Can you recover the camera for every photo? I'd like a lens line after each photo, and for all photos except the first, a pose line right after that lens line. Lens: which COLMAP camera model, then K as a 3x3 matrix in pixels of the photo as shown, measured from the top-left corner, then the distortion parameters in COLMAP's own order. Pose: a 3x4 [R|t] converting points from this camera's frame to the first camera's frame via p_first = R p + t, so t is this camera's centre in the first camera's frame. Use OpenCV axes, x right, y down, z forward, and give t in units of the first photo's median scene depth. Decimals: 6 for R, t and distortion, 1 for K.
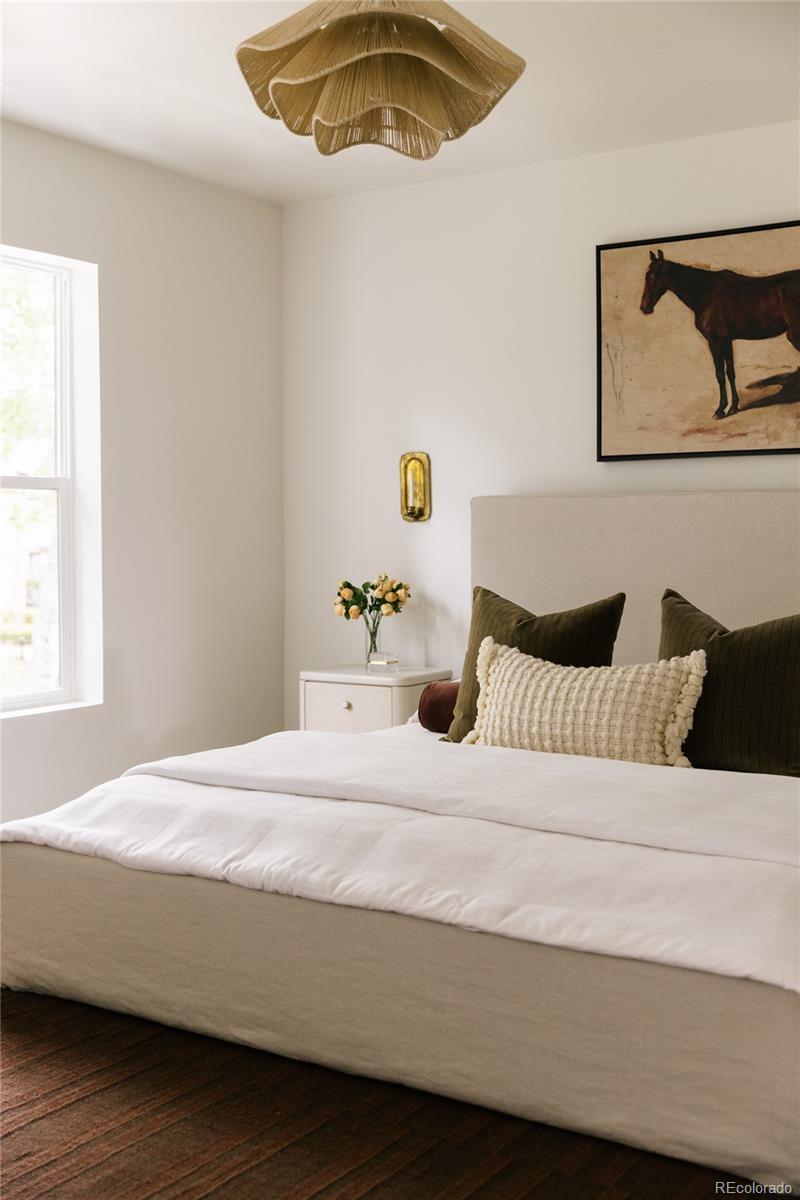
lens RADIAL K [[1410.2, 0, 420.0], [0, 1410.2, 548.1], [0, 0, 1]] dist [0.000700, 0.000000]
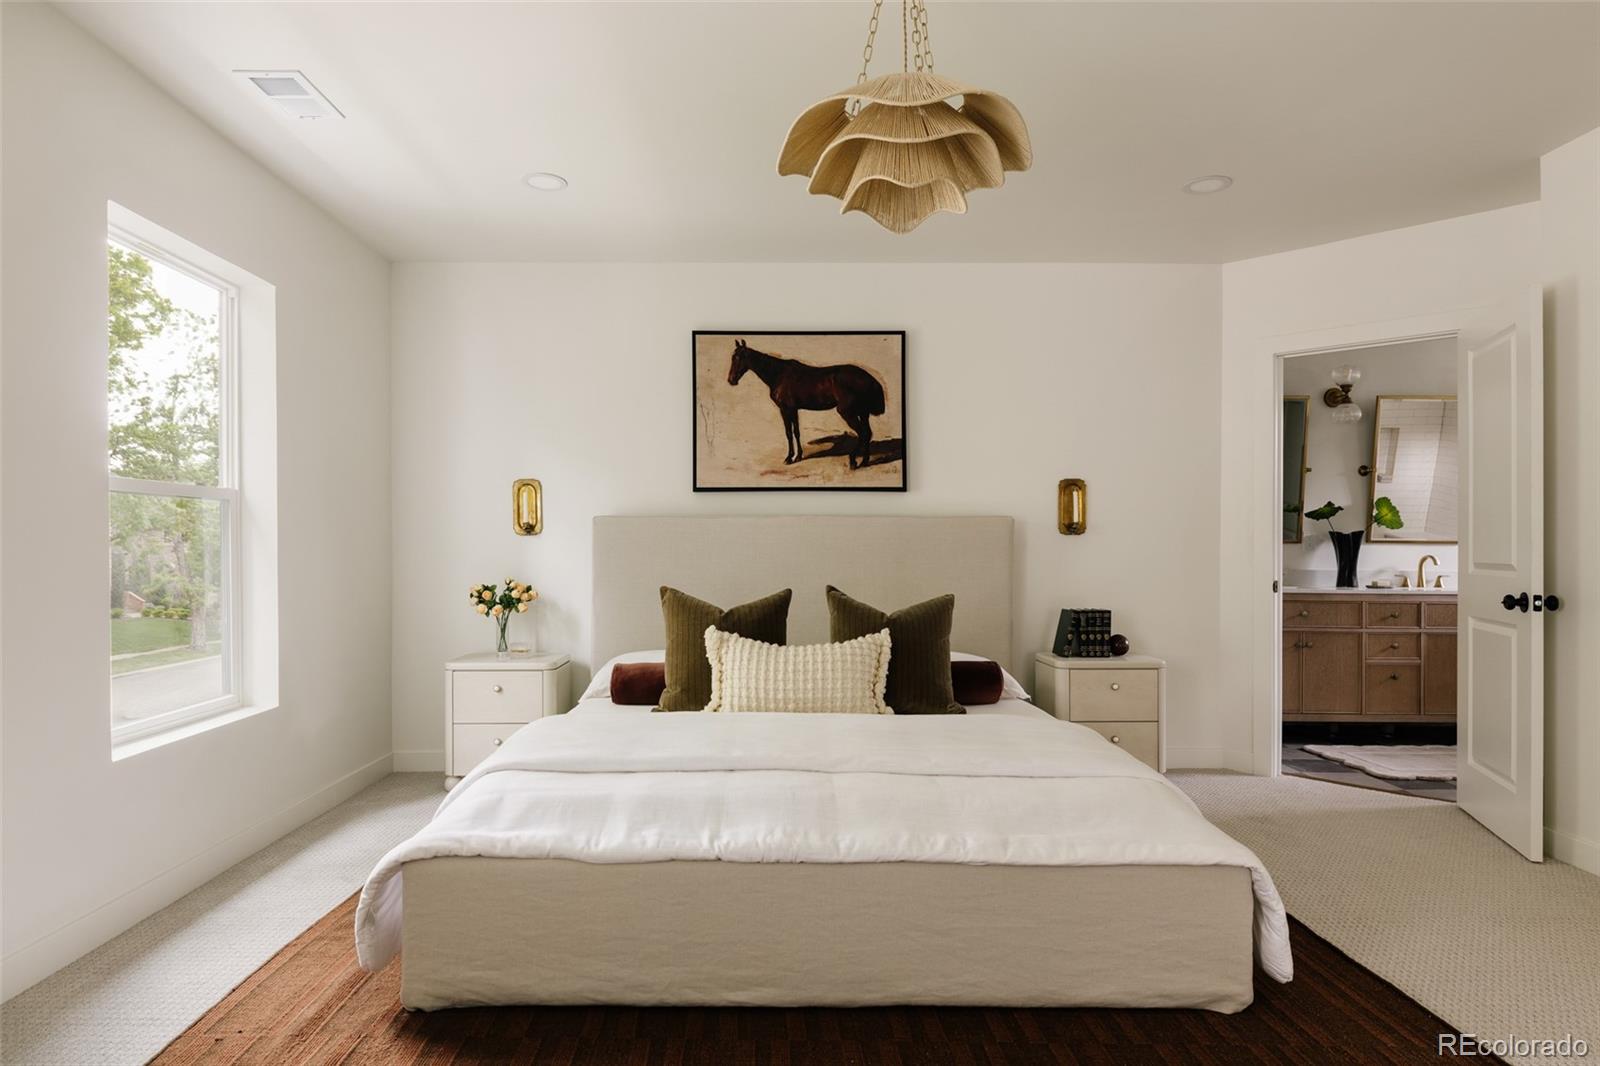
lens RADIAL K [[926.7, 0, 791.5], [0, 926.7, 551.6], [0, 0, 1]] dist [0.006971, -0.005246]
pose [[0.835997, 0.000094, 0.548734, -0.367380], [0.003884, 0.999974, -0.006088, 0.001693], [-0.548721, 0.007221, 0.835975, 0.278510]]
